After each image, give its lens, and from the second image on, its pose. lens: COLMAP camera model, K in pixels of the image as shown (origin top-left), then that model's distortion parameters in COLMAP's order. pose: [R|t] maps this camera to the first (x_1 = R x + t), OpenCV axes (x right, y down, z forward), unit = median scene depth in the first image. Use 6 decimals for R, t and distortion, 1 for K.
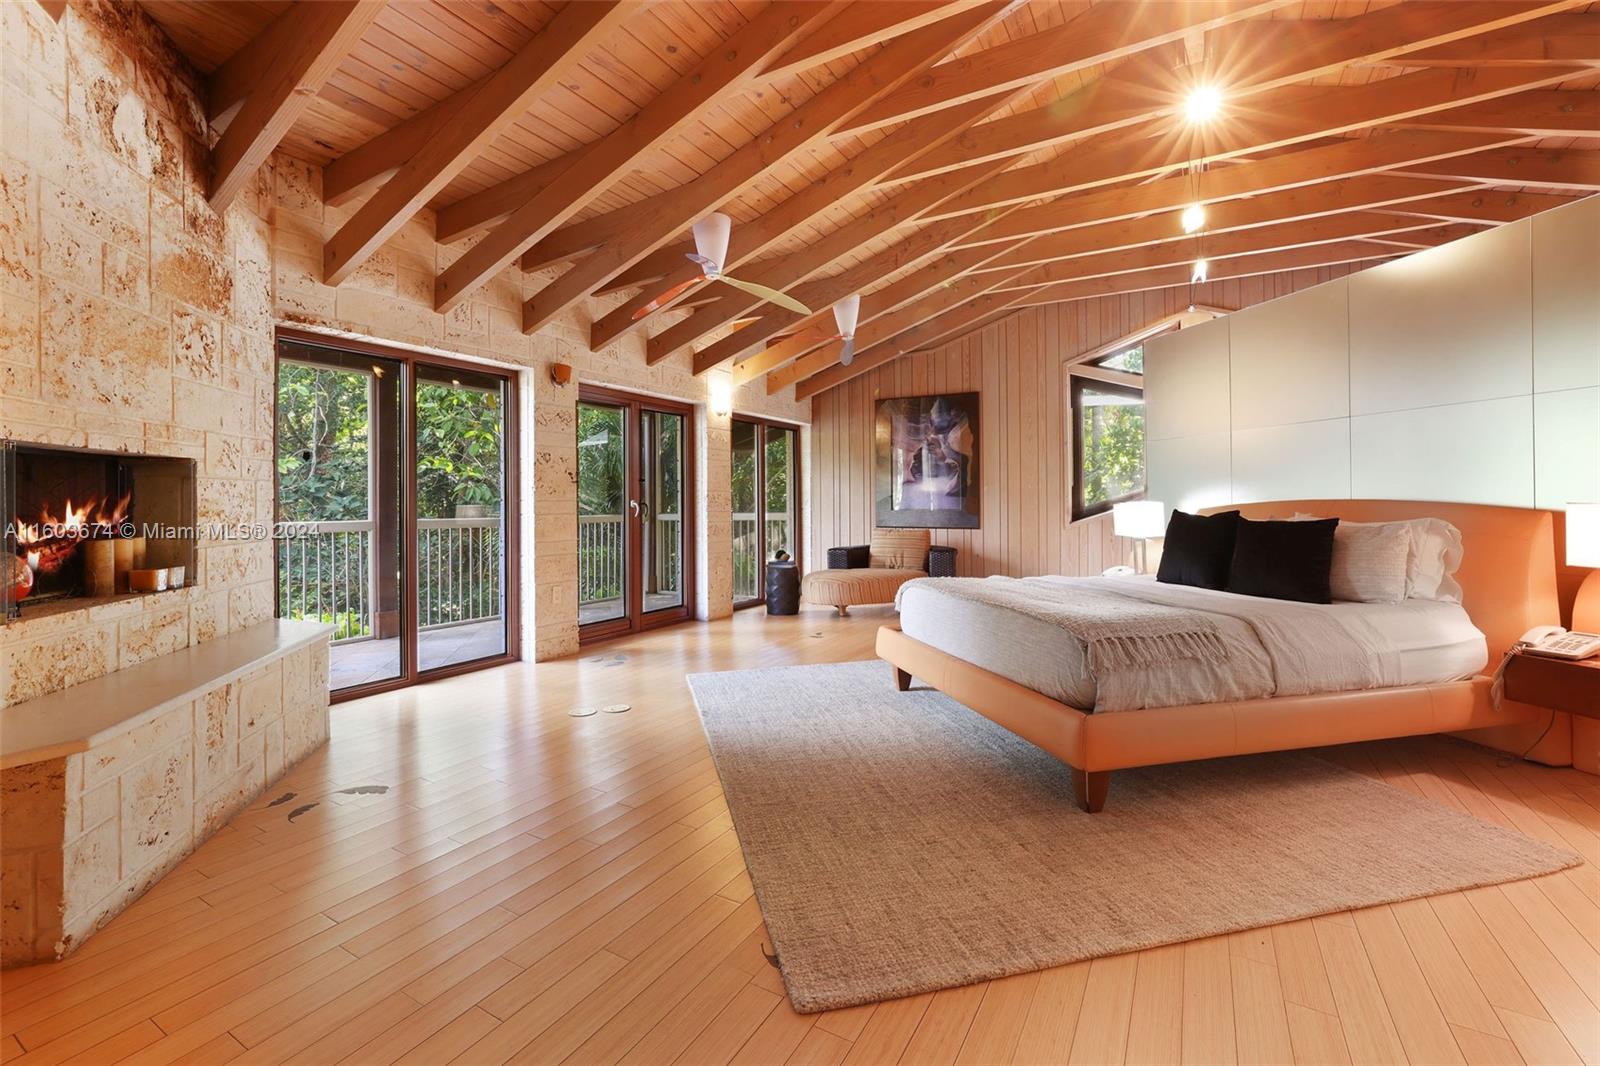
lens RADIAL K [[693.1, 0, 803.1], [0, 693.1, 493.3], [0, 0, 1]] dist [-0.000320, 0.000200]
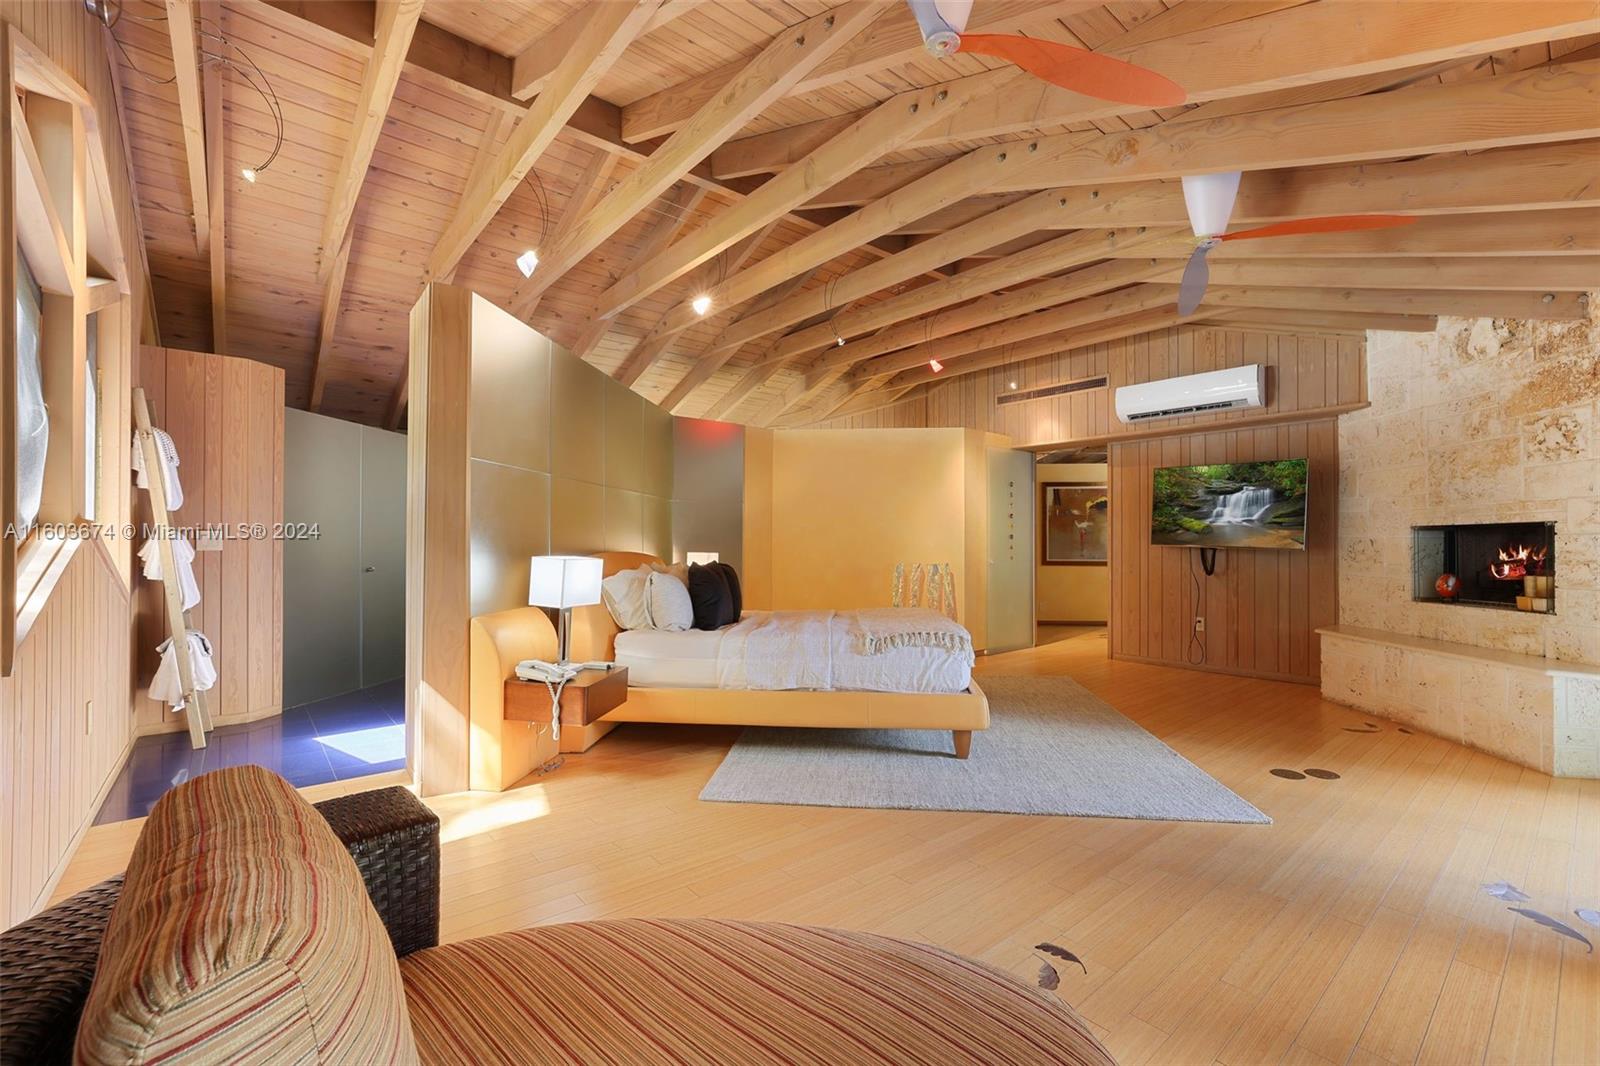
lens RADIAL K [[678.5, 0, 800.0], [0, 678.5, 533.0], [0, 0, 1]] dist [-0.006737, 0.000618]
pose [[-0.936415, 0.010411, 0.350739, 0.017108], [-0.000517, 0.999518, -0.031047, 0.006959], [-0.350893, -0.029254, -0.935959, 1.243927]]
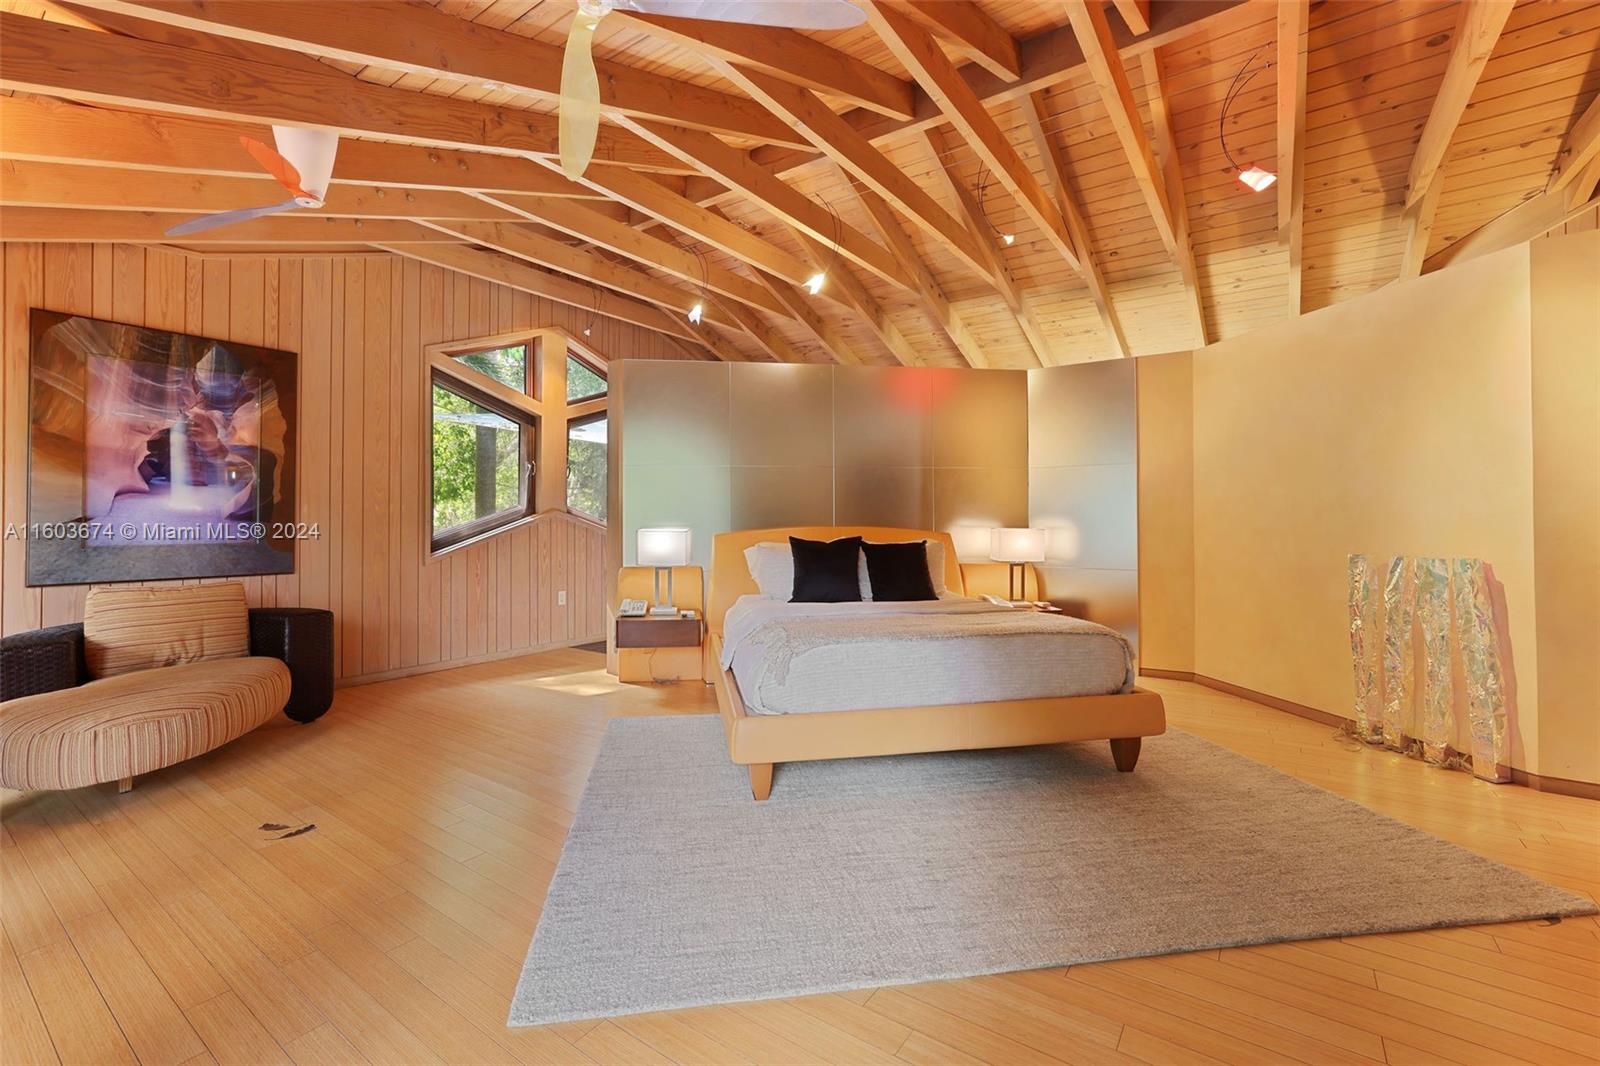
lens RADIAL K [[687.9, 0, 790.8], [0, 687.9, 509.7], [0, 0, 1]] dist [-0.032991, 0.015138]
pose [[0.104309, 0.019497, 0.994354, -0.357465], [-0.011194, 0.999768, -0.018429, 0.000594], [-0.994482, -0.009208, 0.104503, 0.576747]]
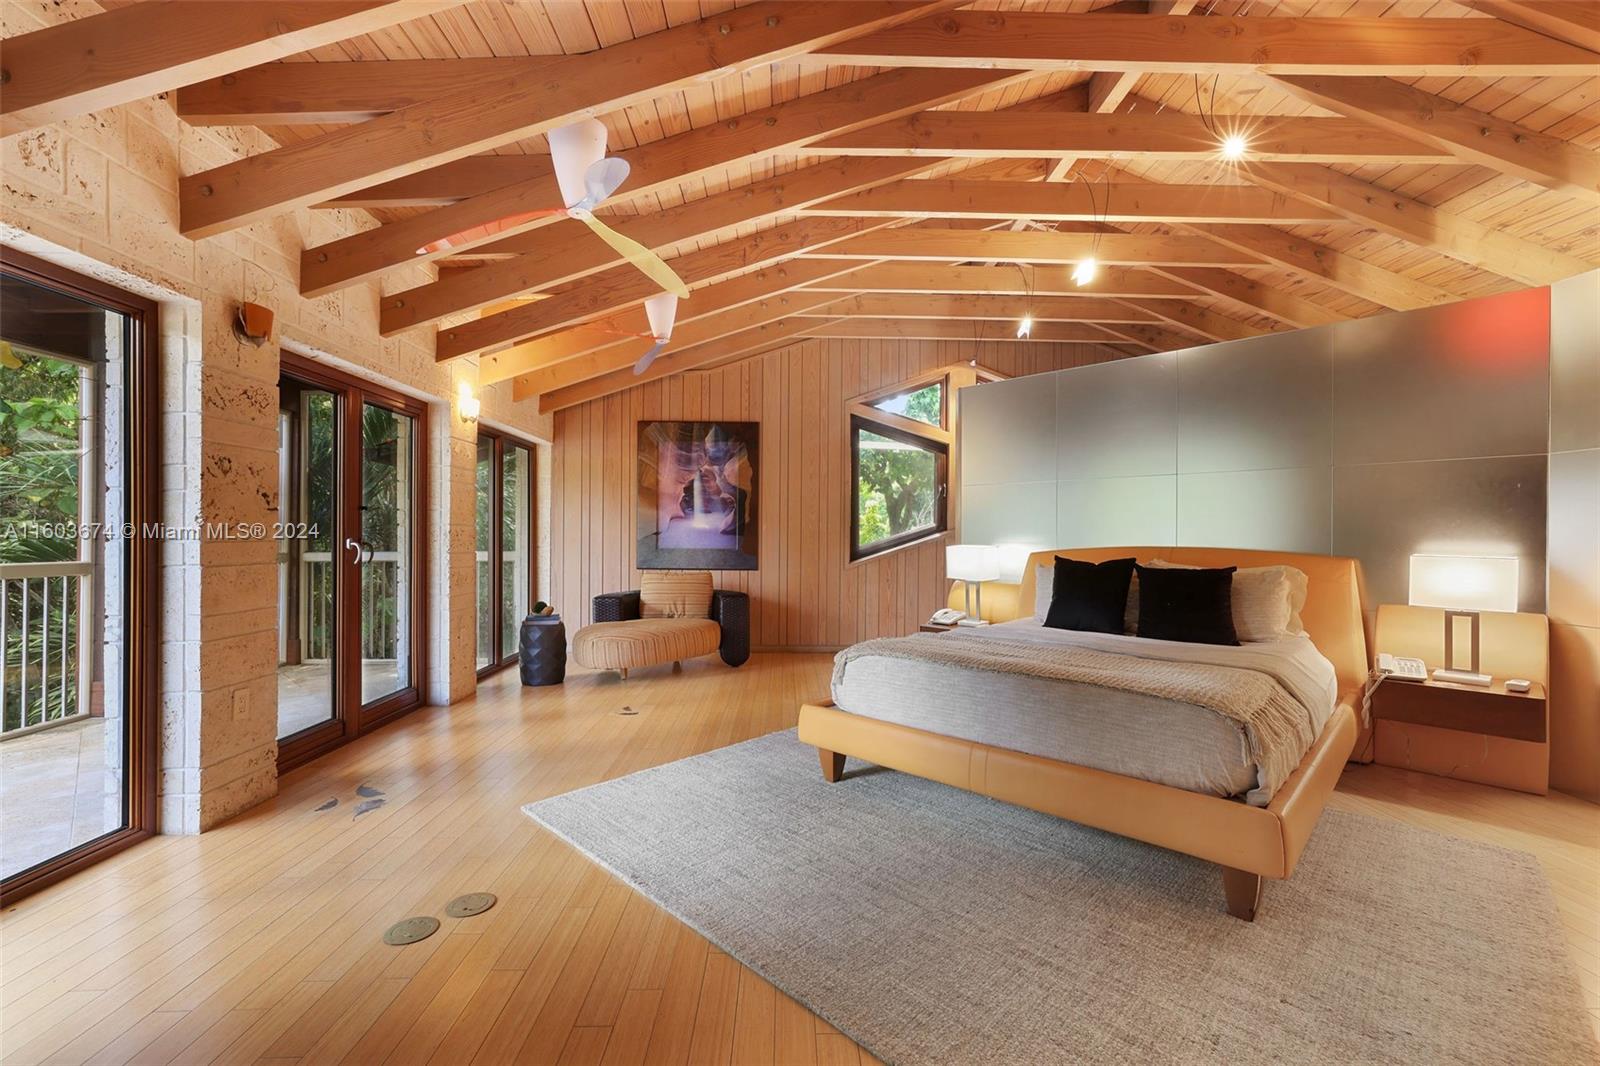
lens RADIAL K [[678.5, 0, 800.0], [0, 678.5, 533.0], [0, 0, 1]] dist [-0.006737, 0.000618]
pose [[0.858494, 0.011455, 0.512696, -0.192535], [-0.017508, 0.999822, 0.006978, -0.006590], [-0.512525, -0.014967, 0.858542, 0.219646]]
